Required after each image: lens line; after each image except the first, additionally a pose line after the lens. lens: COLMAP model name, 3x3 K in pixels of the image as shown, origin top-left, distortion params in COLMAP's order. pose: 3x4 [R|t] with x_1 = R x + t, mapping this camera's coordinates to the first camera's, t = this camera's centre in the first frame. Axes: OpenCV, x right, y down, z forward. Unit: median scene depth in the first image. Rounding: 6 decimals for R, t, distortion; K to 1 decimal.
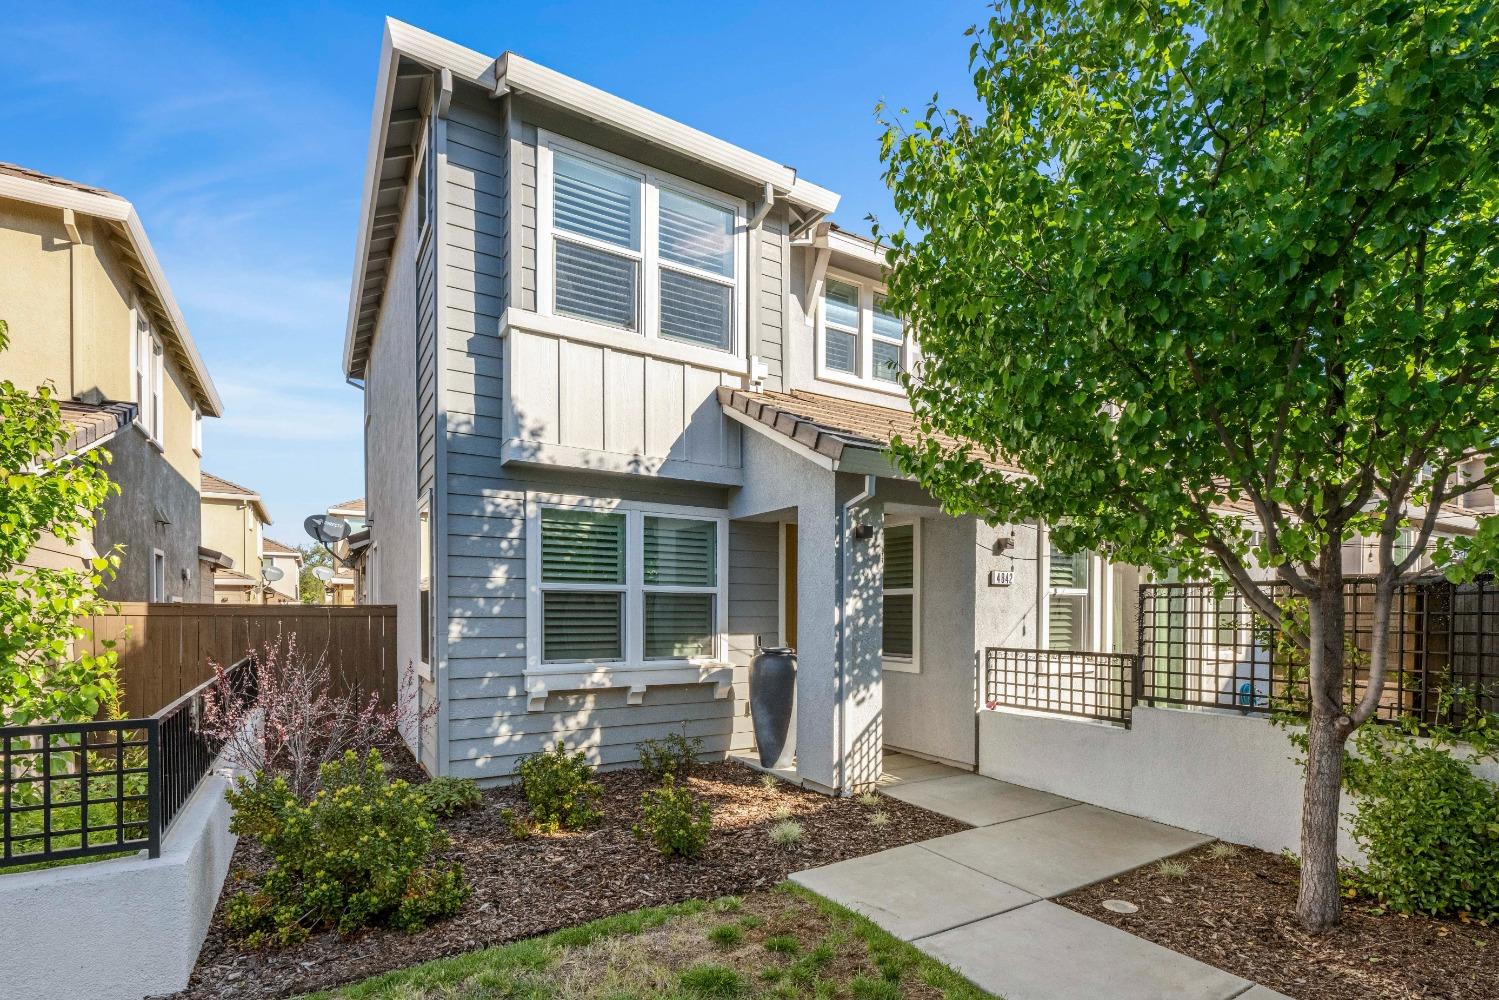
lens RADIAL K [[709.8, 0, 753.6], [0, 709.8, 622.7], [0, 0, 1]] dist [-0.003135, 0.001602]
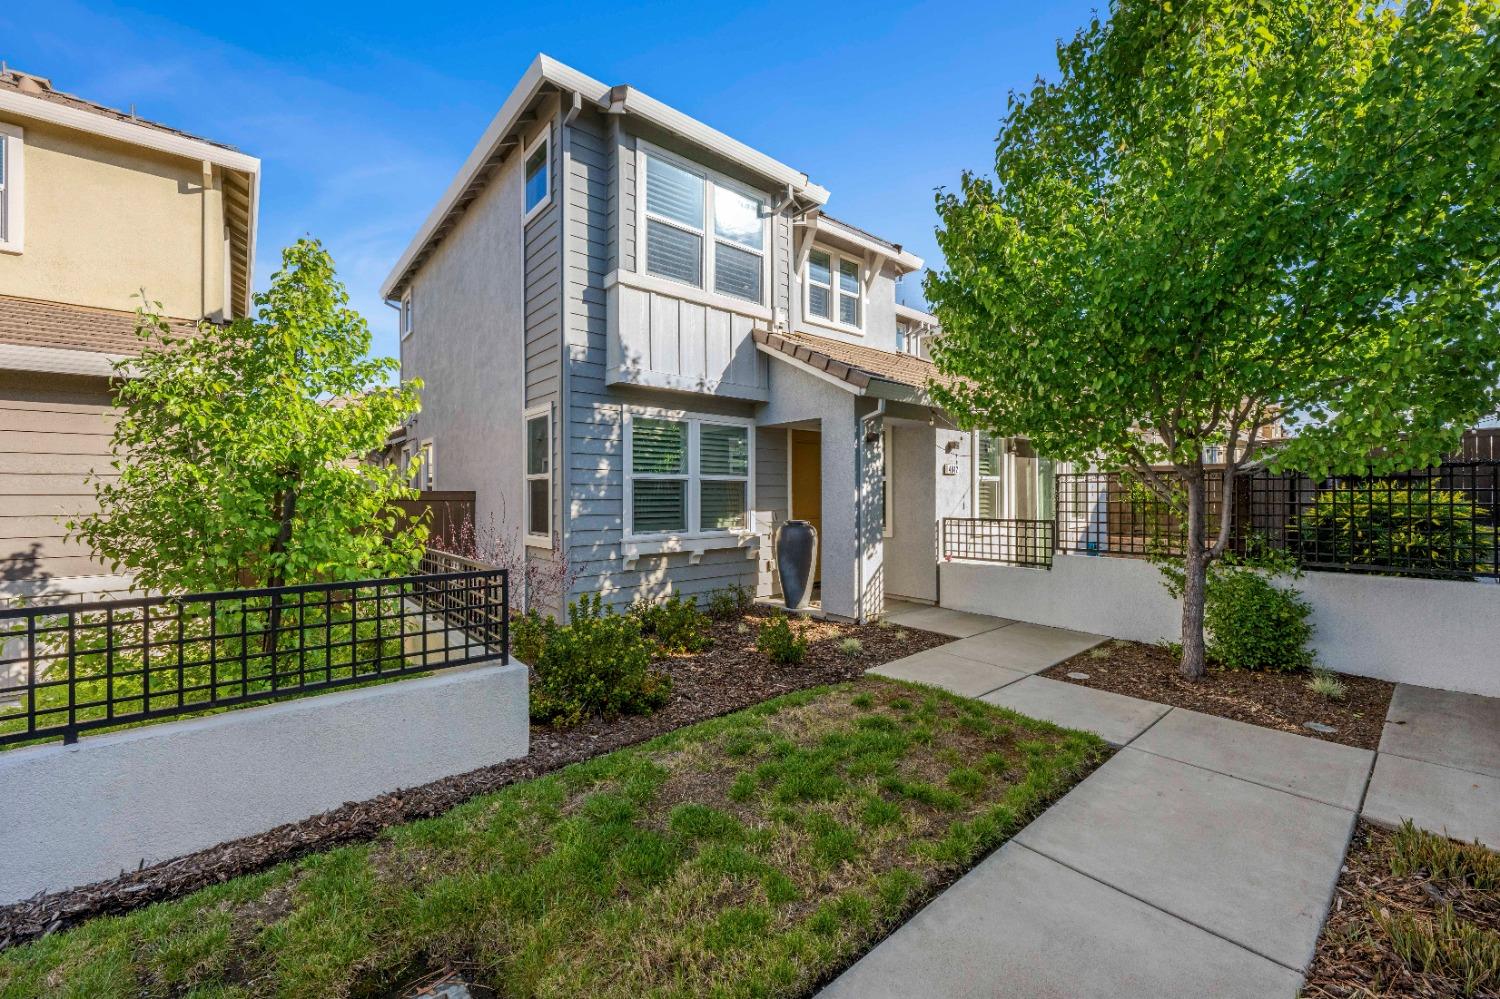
lens RADIAL K [[595.7, 0, 750.1], [0, 595.7, 494.2], [0, 0, 1]] dist [0.002412, -0.001820]
pose [[0.988708, -0.007470, 0.149666, -0.258775], [0.010056, 0.999813, -0.016527, 0.003562], [-0.149514, 0.017845, 0.988599, -0.141045]]
